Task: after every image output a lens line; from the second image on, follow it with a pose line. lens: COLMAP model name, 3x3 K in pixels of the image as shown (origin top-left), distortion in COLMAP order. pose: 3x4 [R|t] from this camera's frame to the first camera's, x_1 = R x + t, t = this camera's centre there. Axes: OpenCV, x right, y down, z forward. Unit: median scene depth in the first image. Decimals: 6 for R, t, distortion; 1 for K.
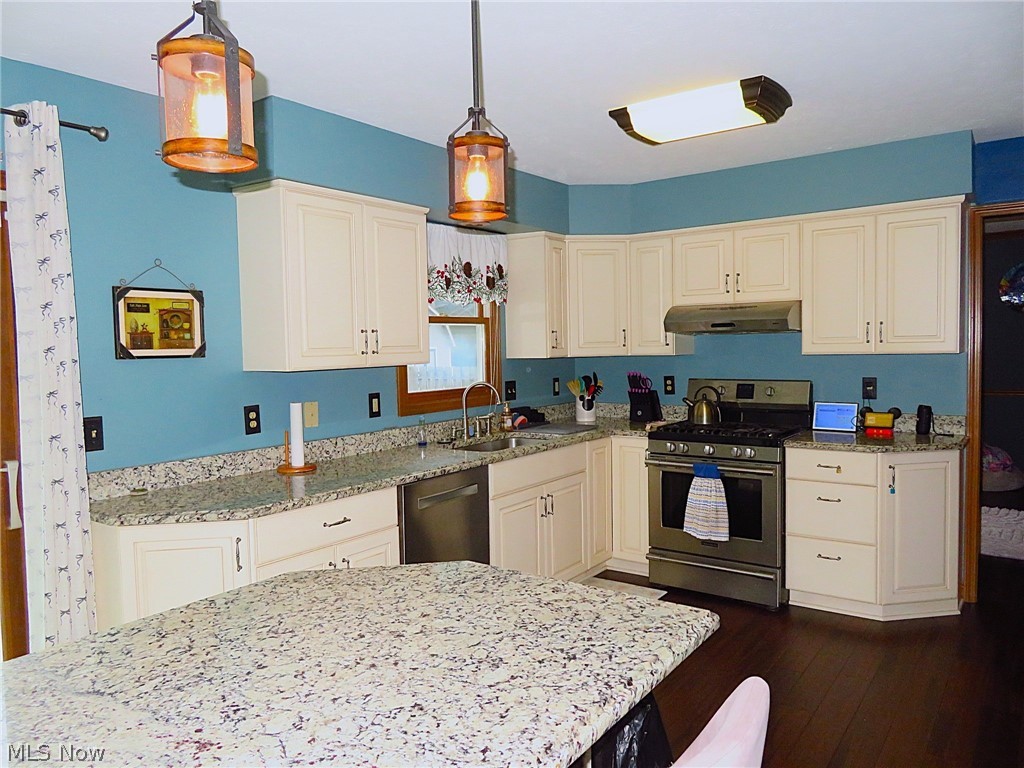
lens RADIAL K [[730.9, 0, 511.1], [0, 730.9, 378.7], [0, 0, 1]] dist [-0.012616, 0.004408]
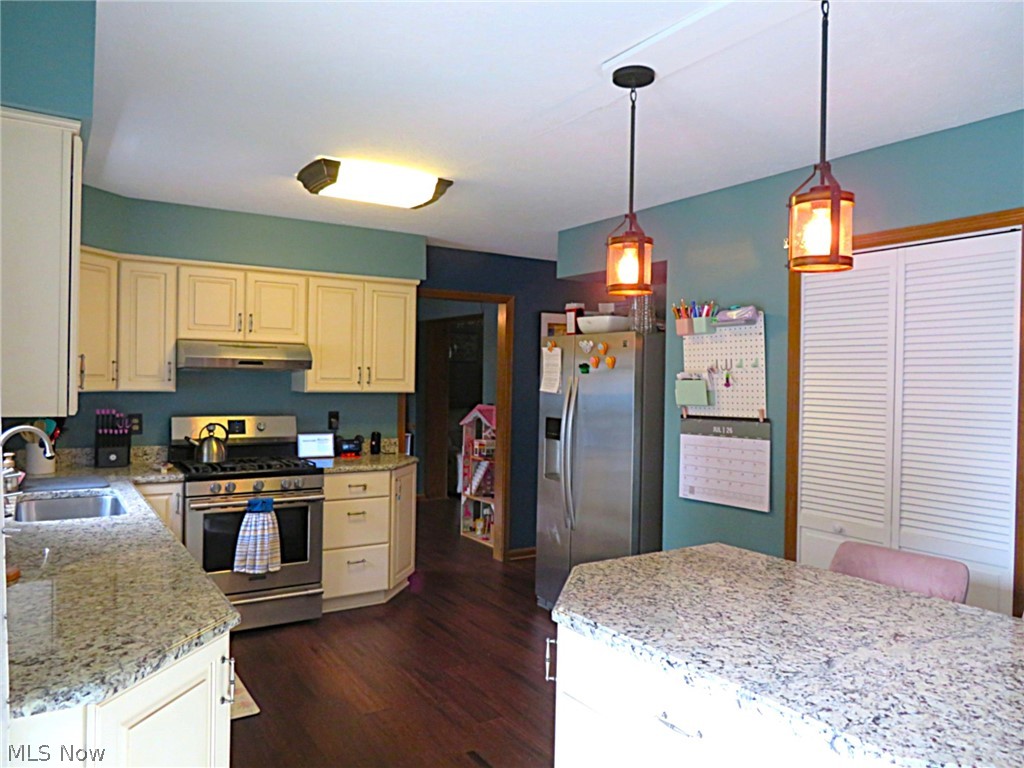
lens RADIAL K [[730.9, 0, 517.0], [0, 730.9, 385.8], [0, 0, 1]] dist [-0.012616, 0.004408]
pose [[0.348908, 0.016839, 0.937006, -0.625739], [0.017814, 0.999539, -0.024596, -0.010507], [-0.936988, 0.025273, 0.348447, 0.334494]]
